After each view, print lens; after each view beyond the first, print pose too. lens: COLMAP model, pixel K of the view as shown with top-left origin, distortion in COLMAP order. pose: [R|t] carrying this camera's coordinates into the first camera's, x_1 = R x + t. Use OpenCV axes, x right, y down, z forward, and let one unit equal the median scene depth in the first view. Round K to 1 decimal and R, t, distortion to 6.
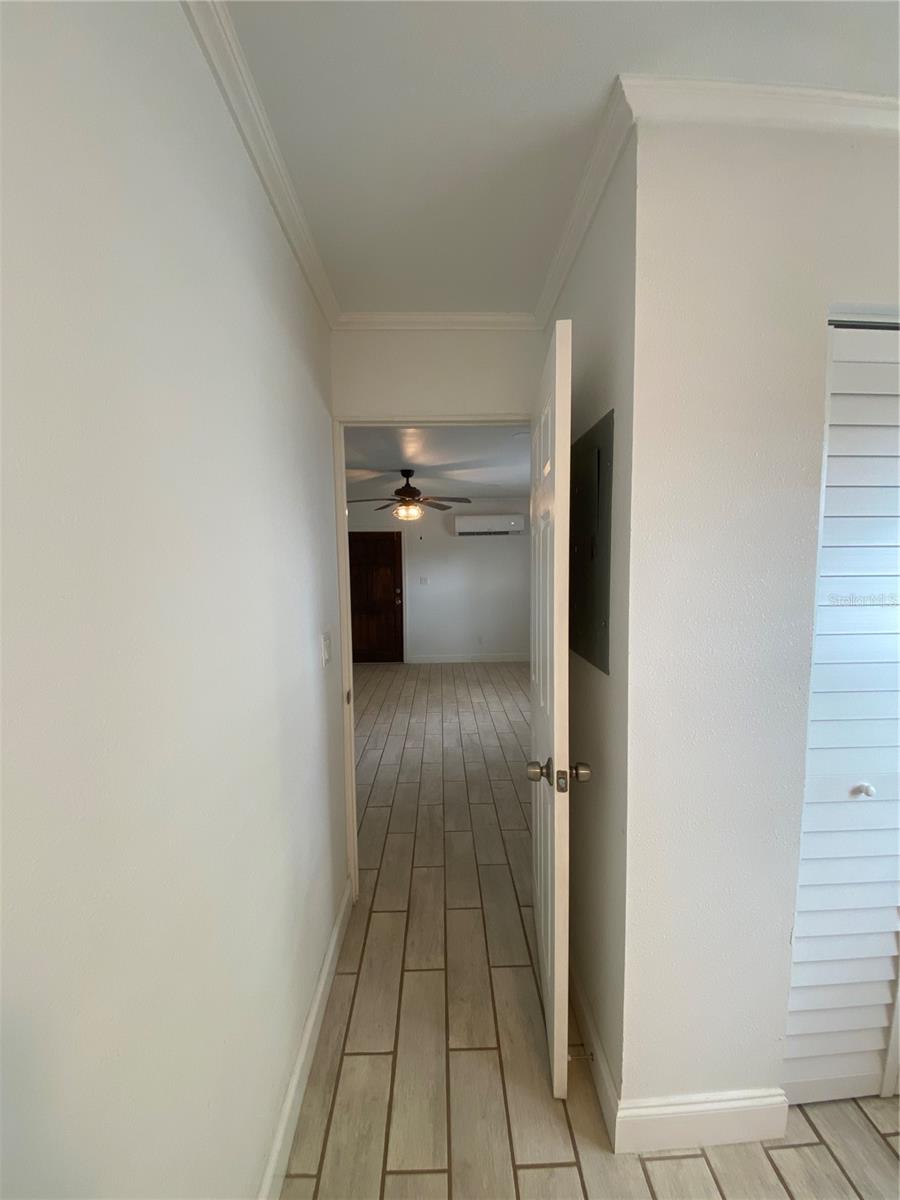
lens RADIAL K [[484.8, 0, 451.1], [0, 484.8, 604.3], [0, 0, 1]] dist [0.019773, -0.006683]
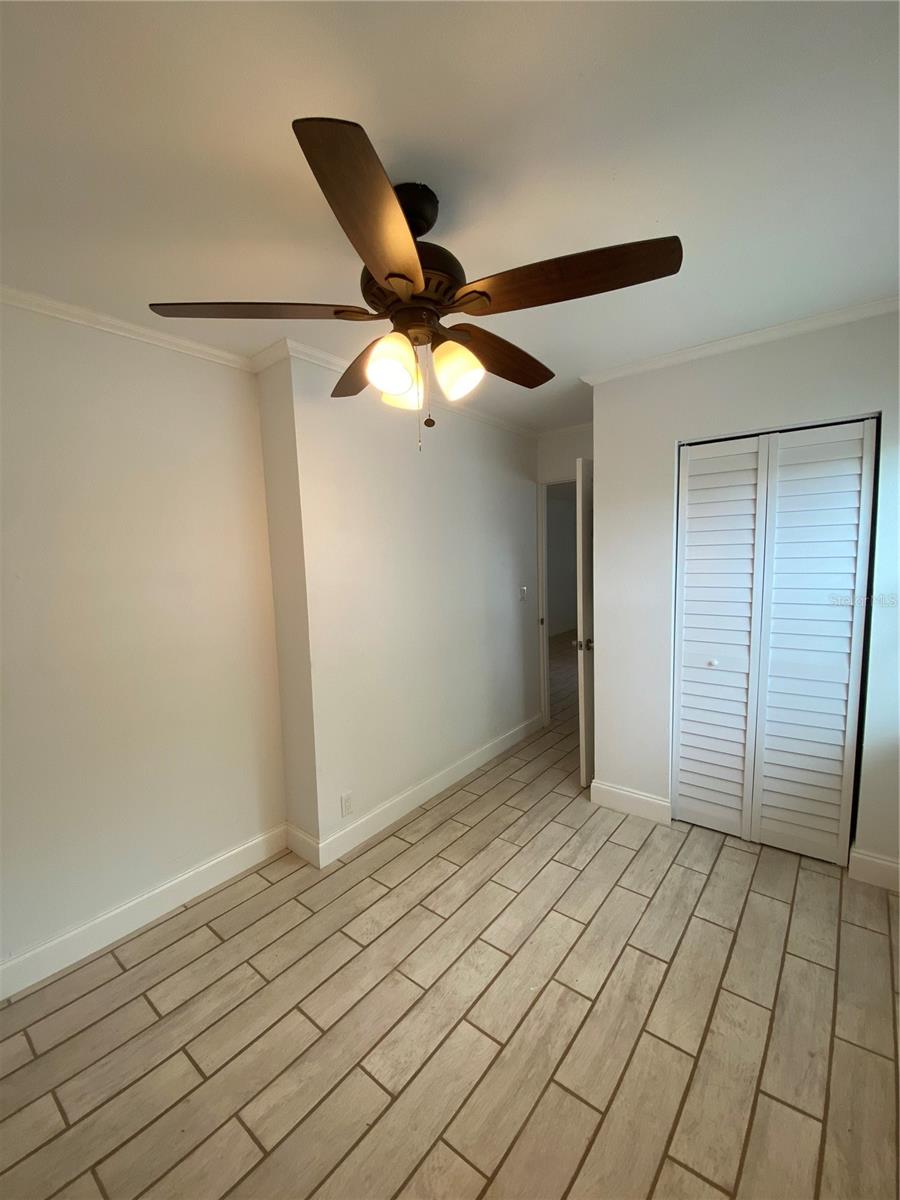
lens RADIAL K [[484.8, 0, 451.1], [0, 484.8, 604.3], [0, 0, 1]] dist [0.019773, -0.006683]
pose [[0.759453, 0.057599, -0.648007, 1.260057], [-0.042491, 0.998338, 0.038940, 0.093098], [0.649172, -0.002038, 0.760639, -1.209077]]
